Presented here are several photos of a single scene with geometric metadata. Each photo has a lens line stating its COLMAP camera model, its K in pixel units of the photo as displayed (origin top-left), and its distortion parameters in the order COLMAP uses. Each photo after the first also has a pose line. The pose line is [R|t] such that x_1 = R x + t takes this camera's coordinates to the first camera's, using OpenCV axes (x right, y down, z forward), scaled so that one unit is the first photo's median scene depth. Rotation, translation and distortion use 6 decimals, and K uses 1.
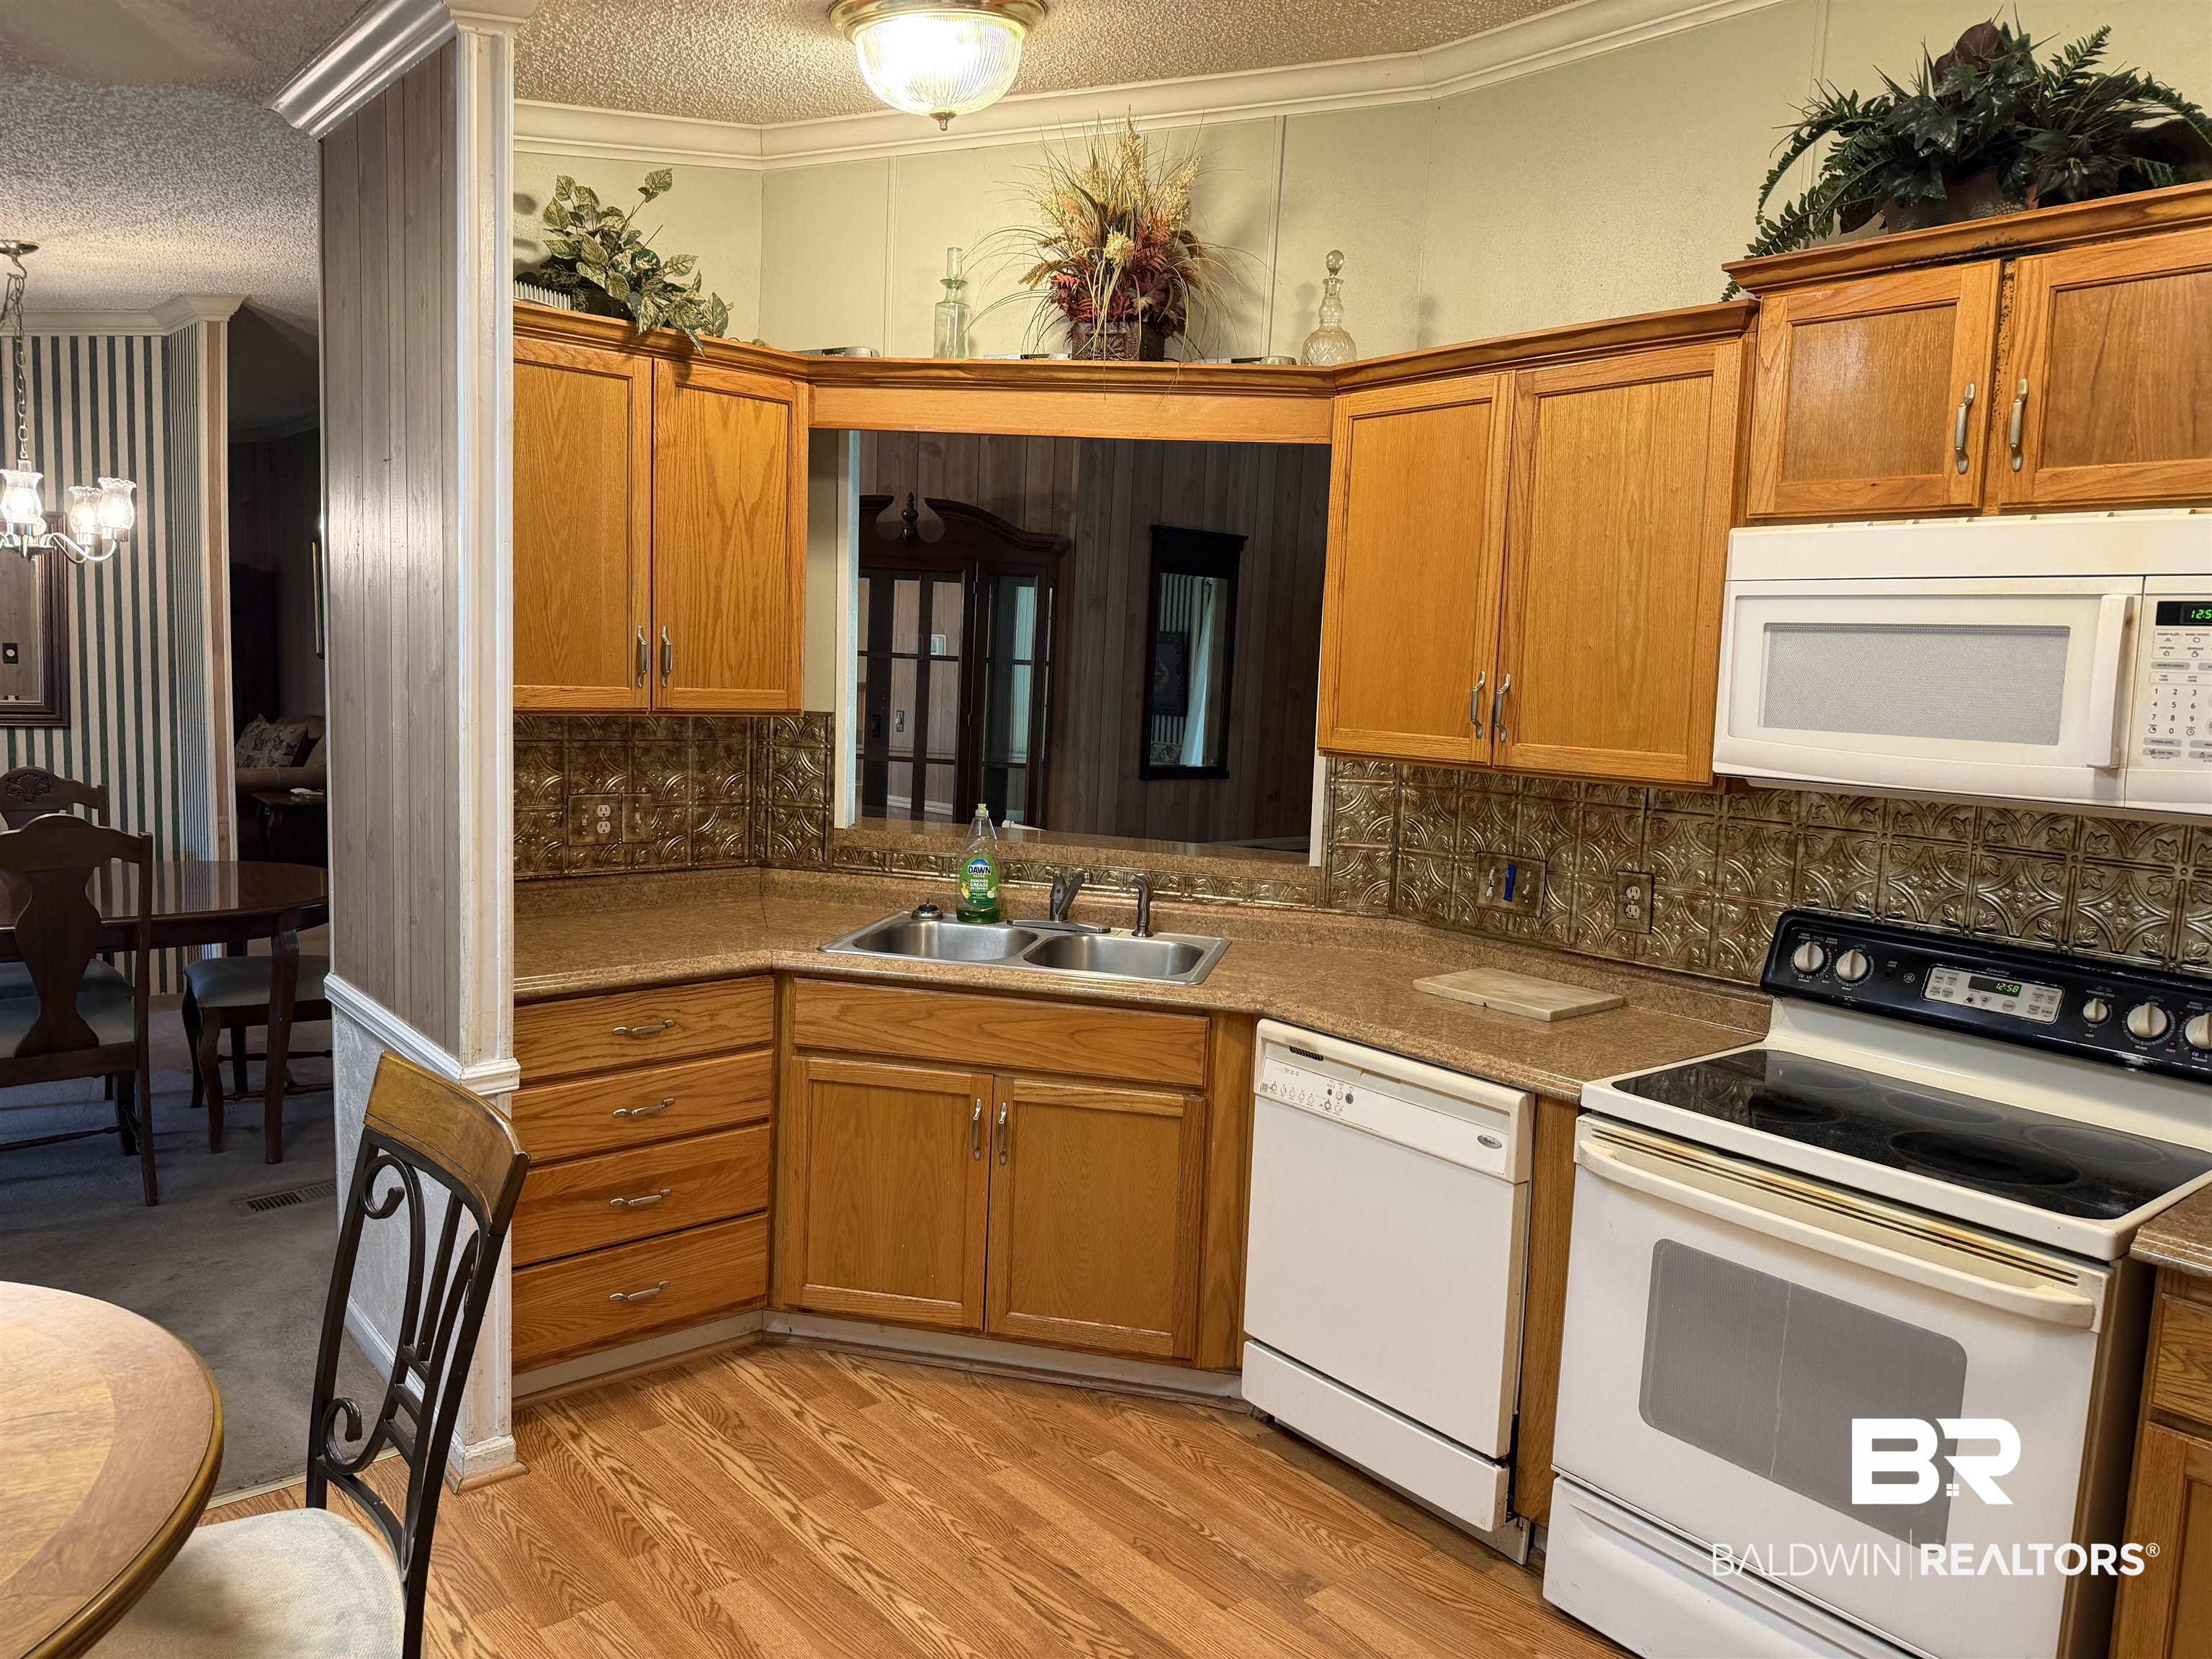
lens RADIAL K [[1566.2, 0, 1107.2], [0, 1566.2, 820.5], [0, 0, 1]] dist [0.021673, -0.004171]
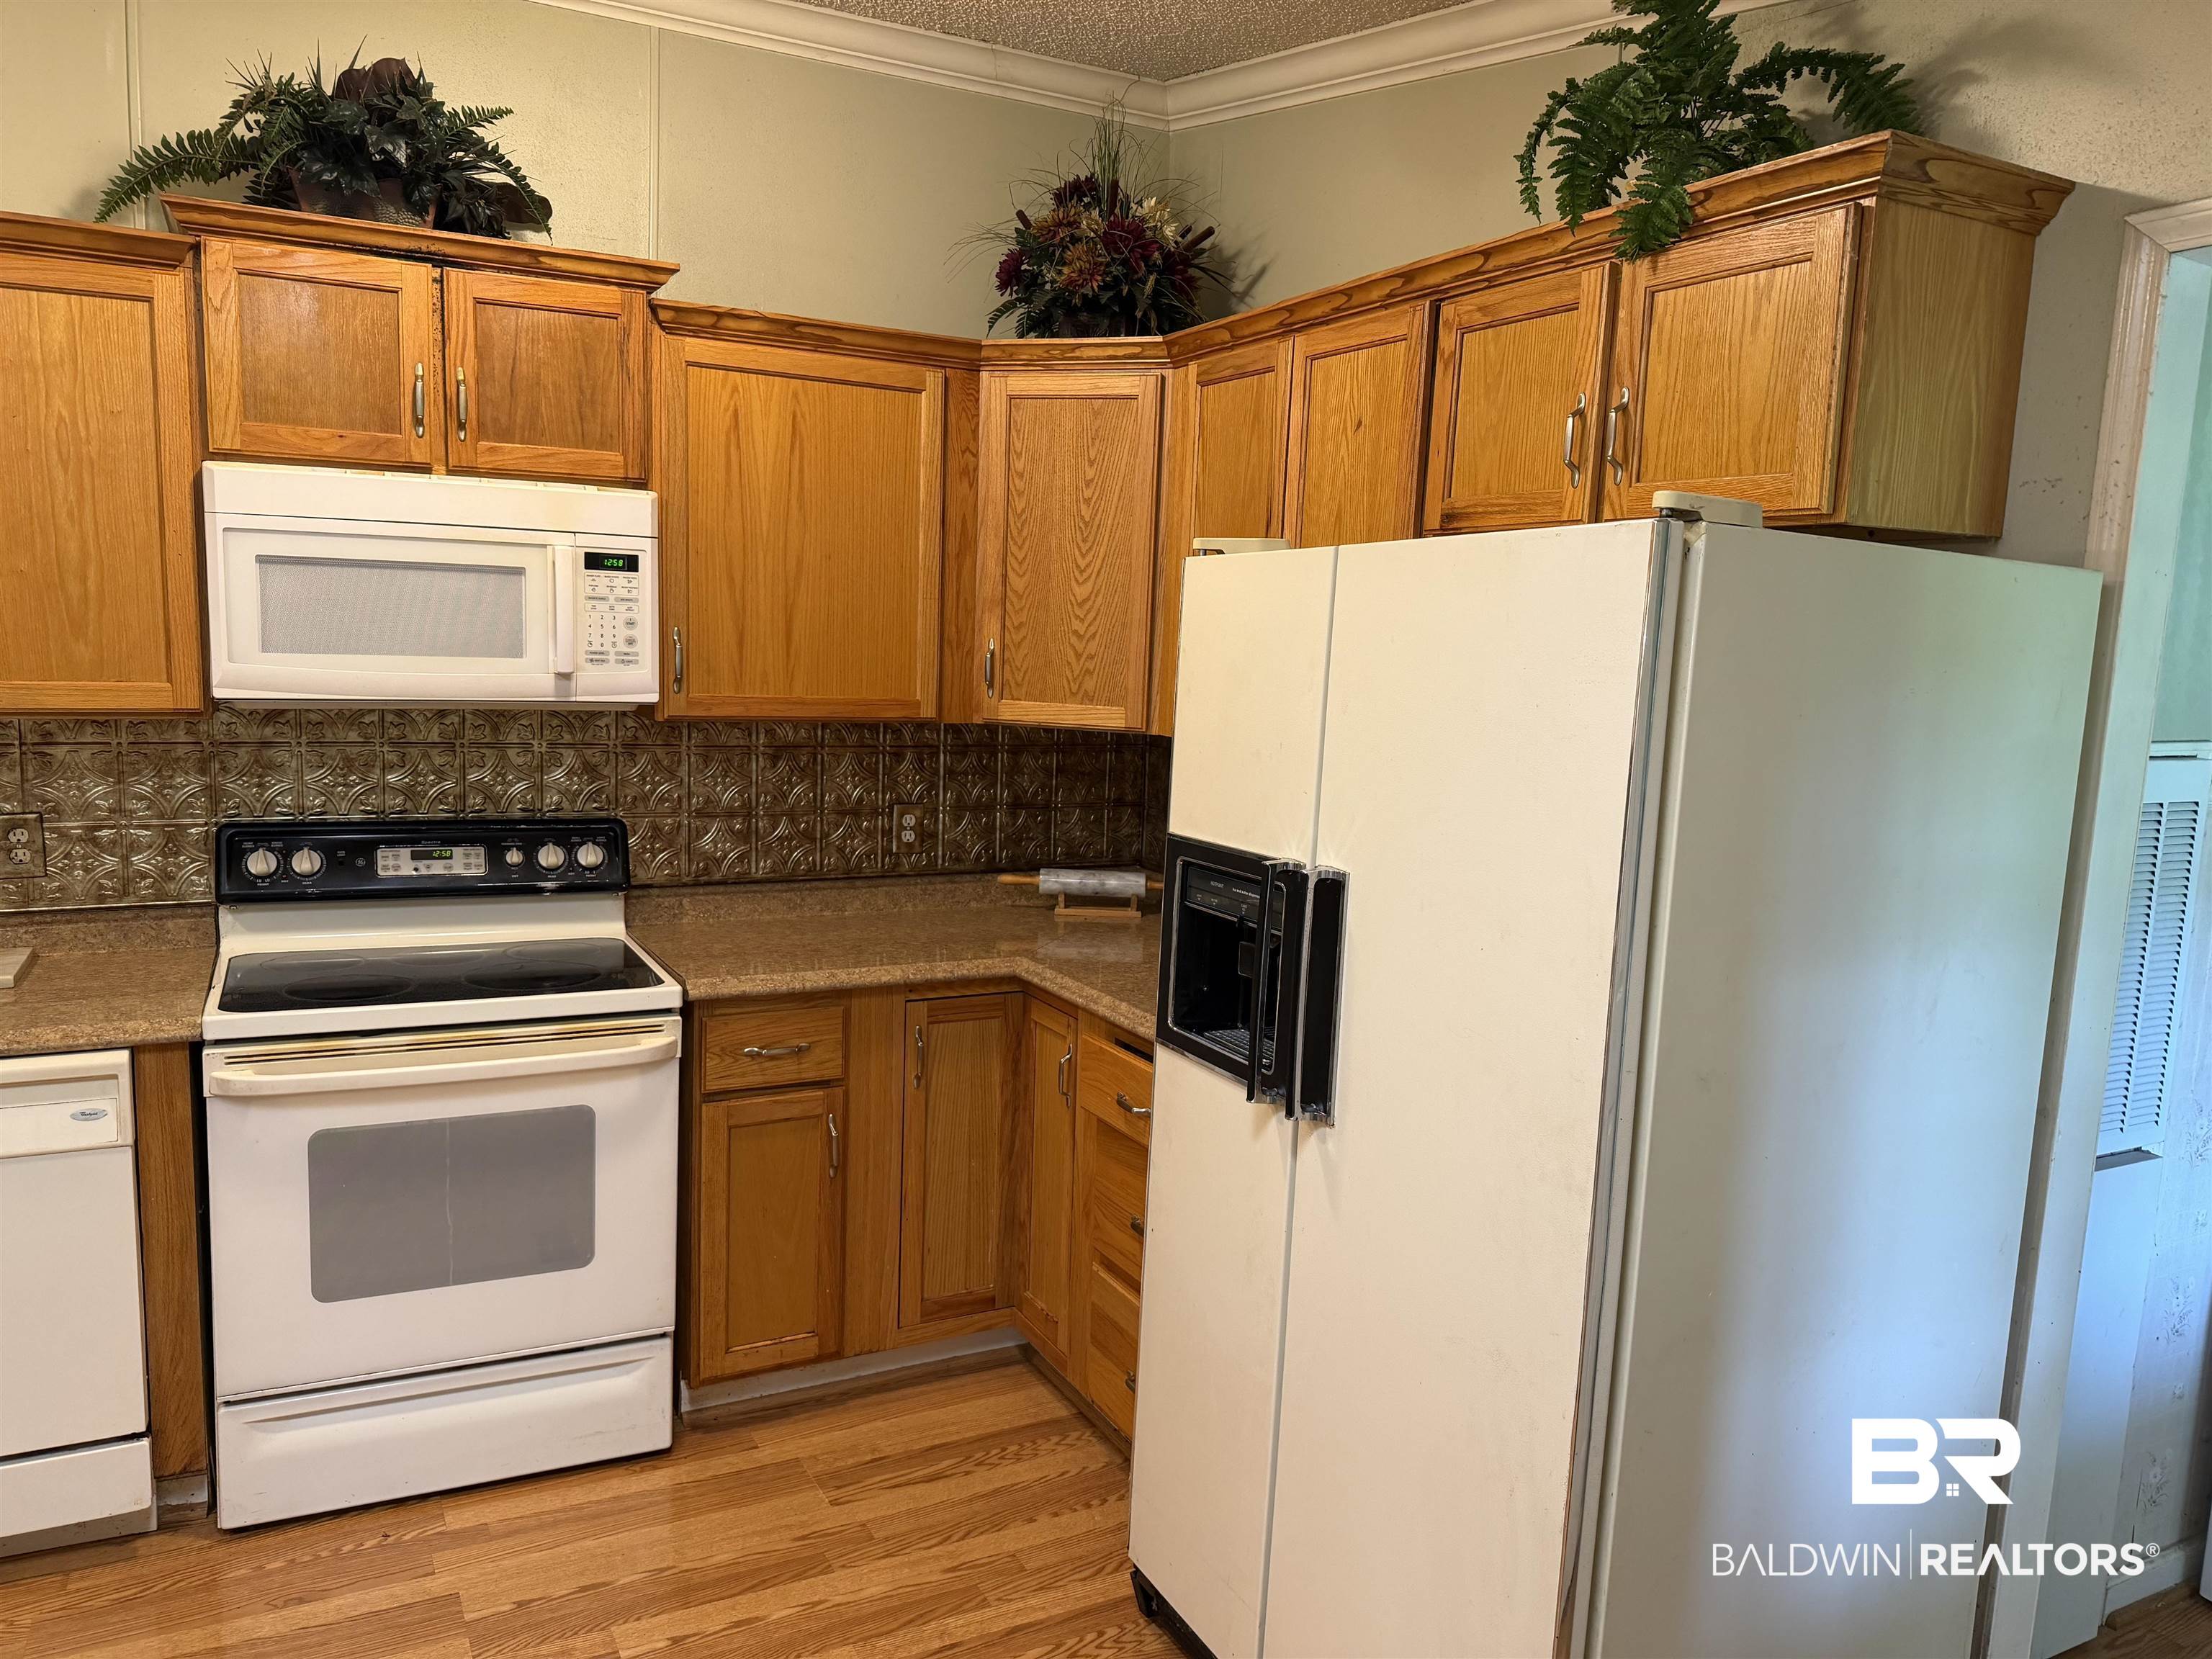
lens RADIAL K [[1586.9, 0, 1068.9], [0, 1586.9, 823.1], [0, 0, 1]] dist [0.054053, -0.055299]
pose [[0.245579, -0.151153, 0.957520, -0.514695], [0.080744, 0.987525, 0.135181, -0.048573], [-0.966008, 0.044117, 0.254720, 0.198096]]
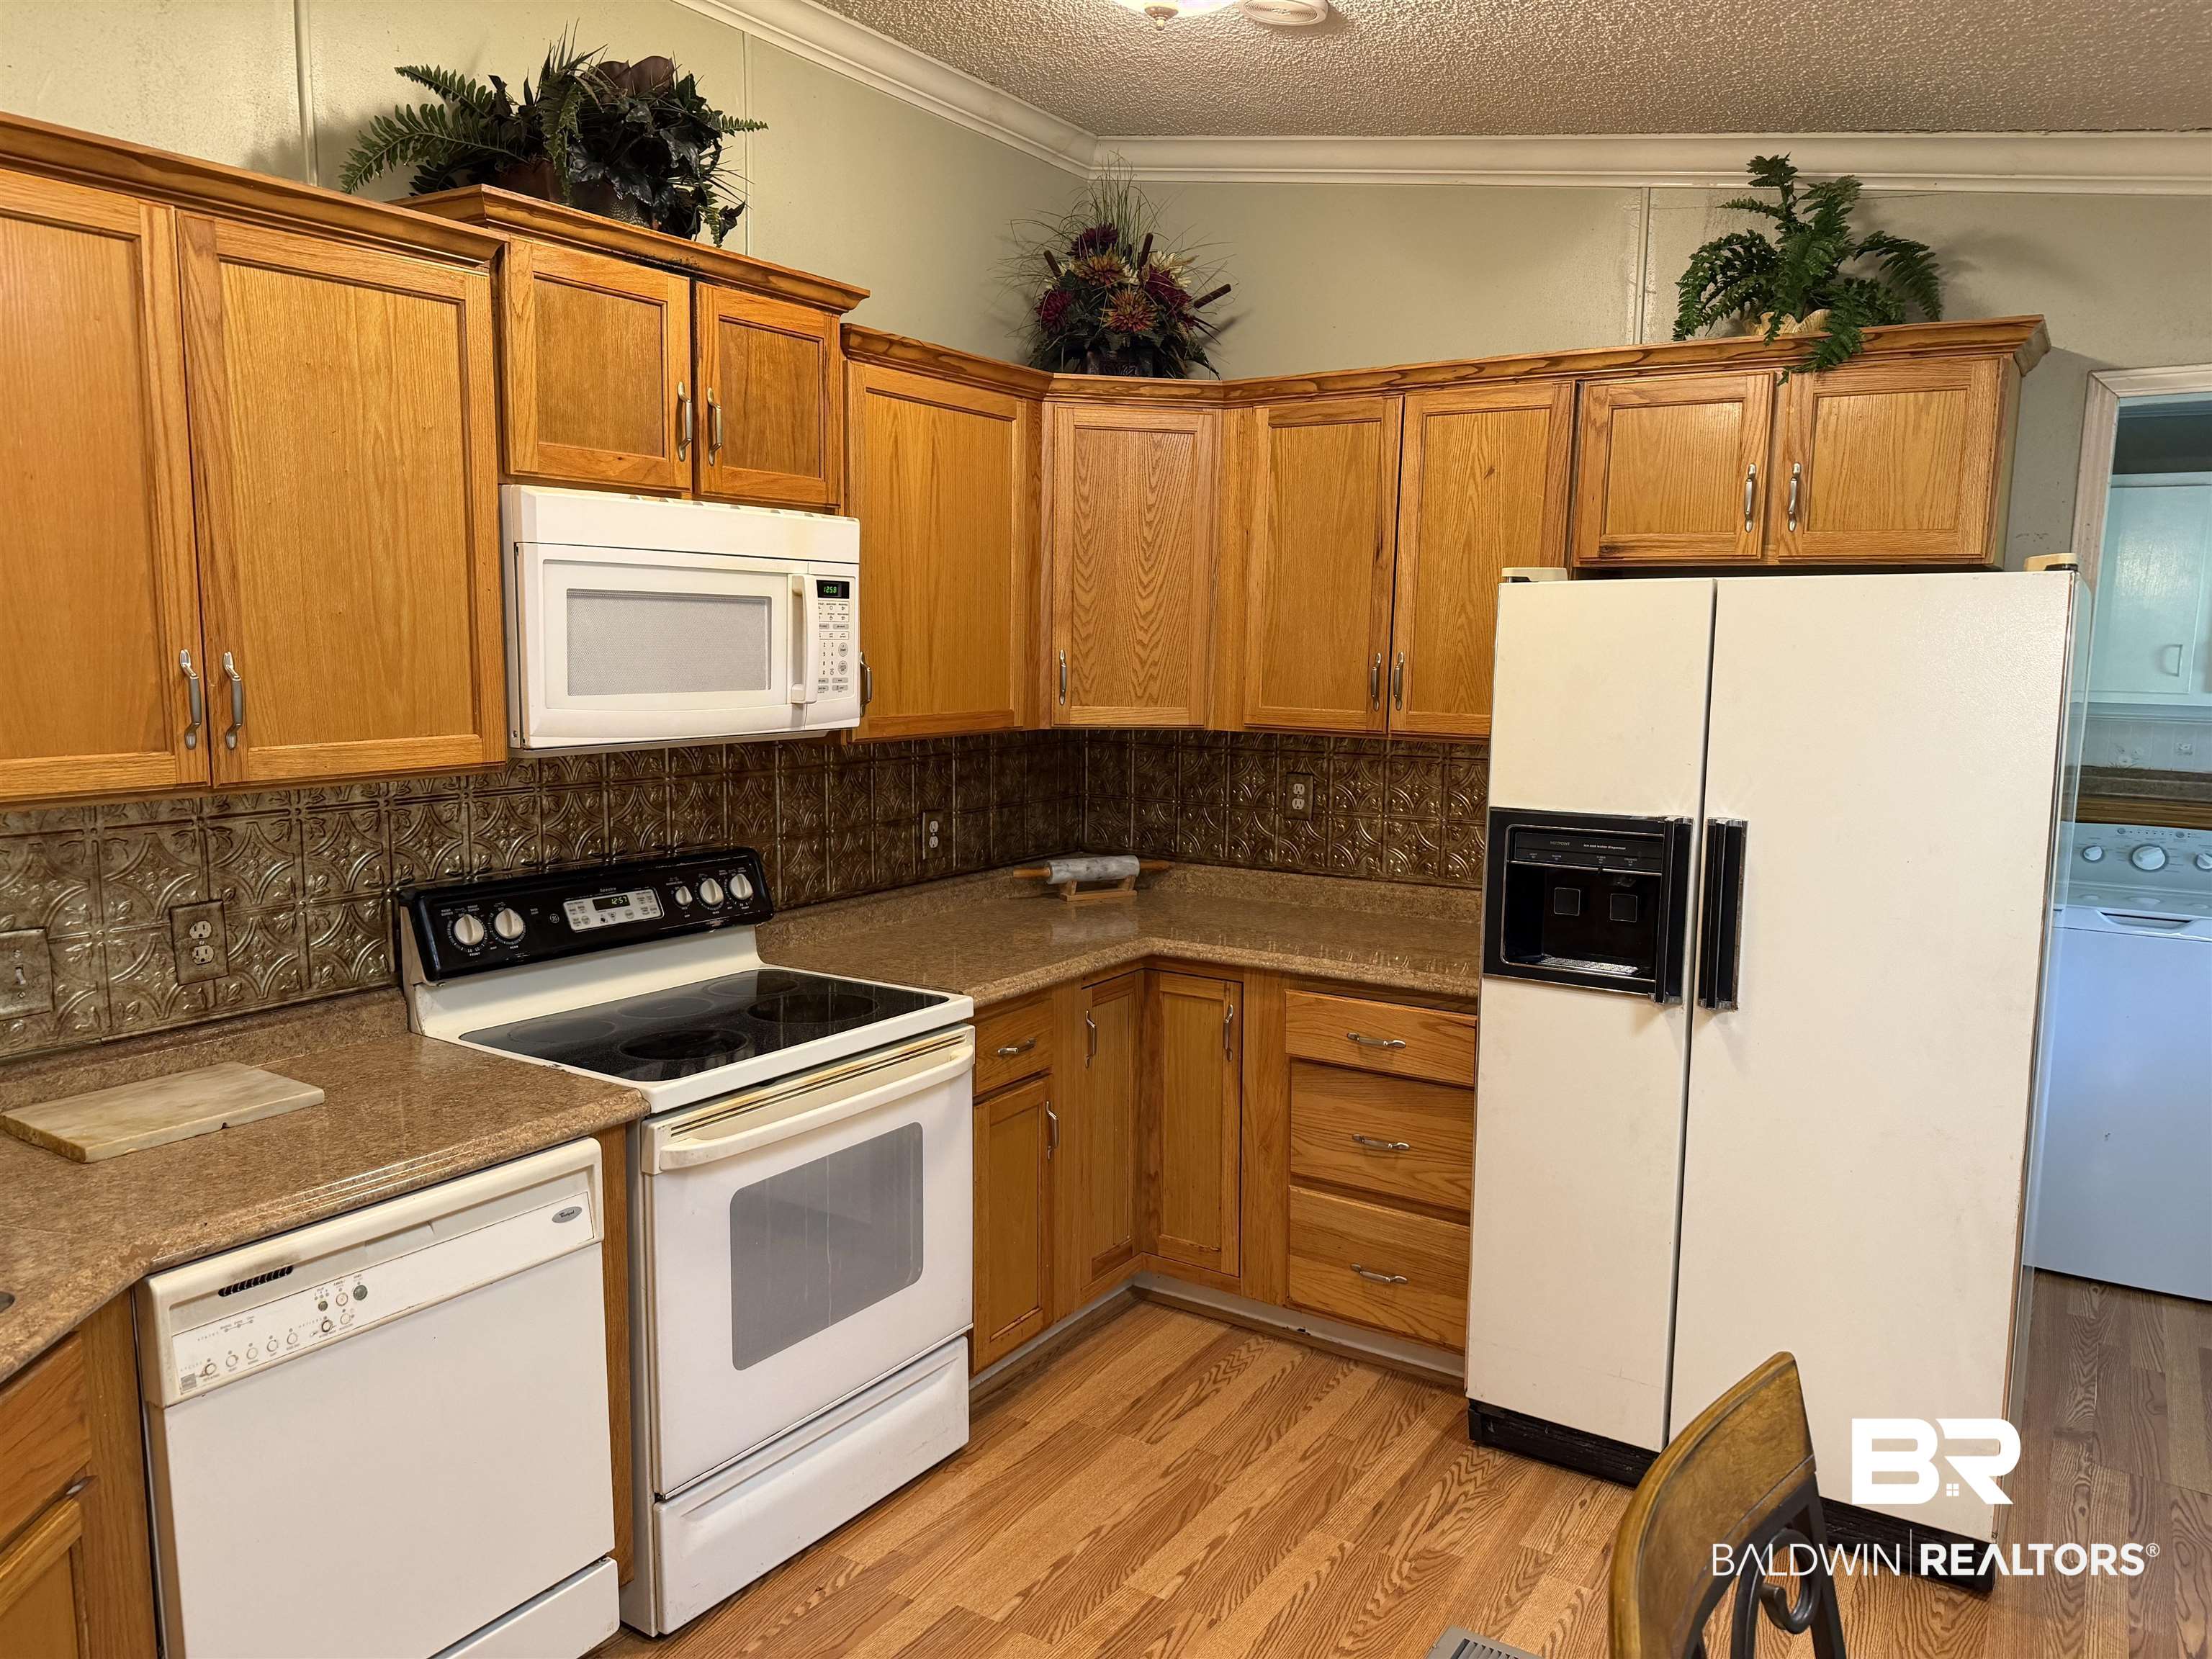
lens RADIAL K [[1586.3, 0, 1106.0], [0, 1586.3, 829.5], [0, 0, 1]] dist [0.063116, -0.062795]
pose [[-0.271581, -0.164959, 0.948173, -0.635476], [0.082487, 0.977586, 0.193703, -0.143864], [-0.958874, 0.130818, -0.251887, 0.946503]]
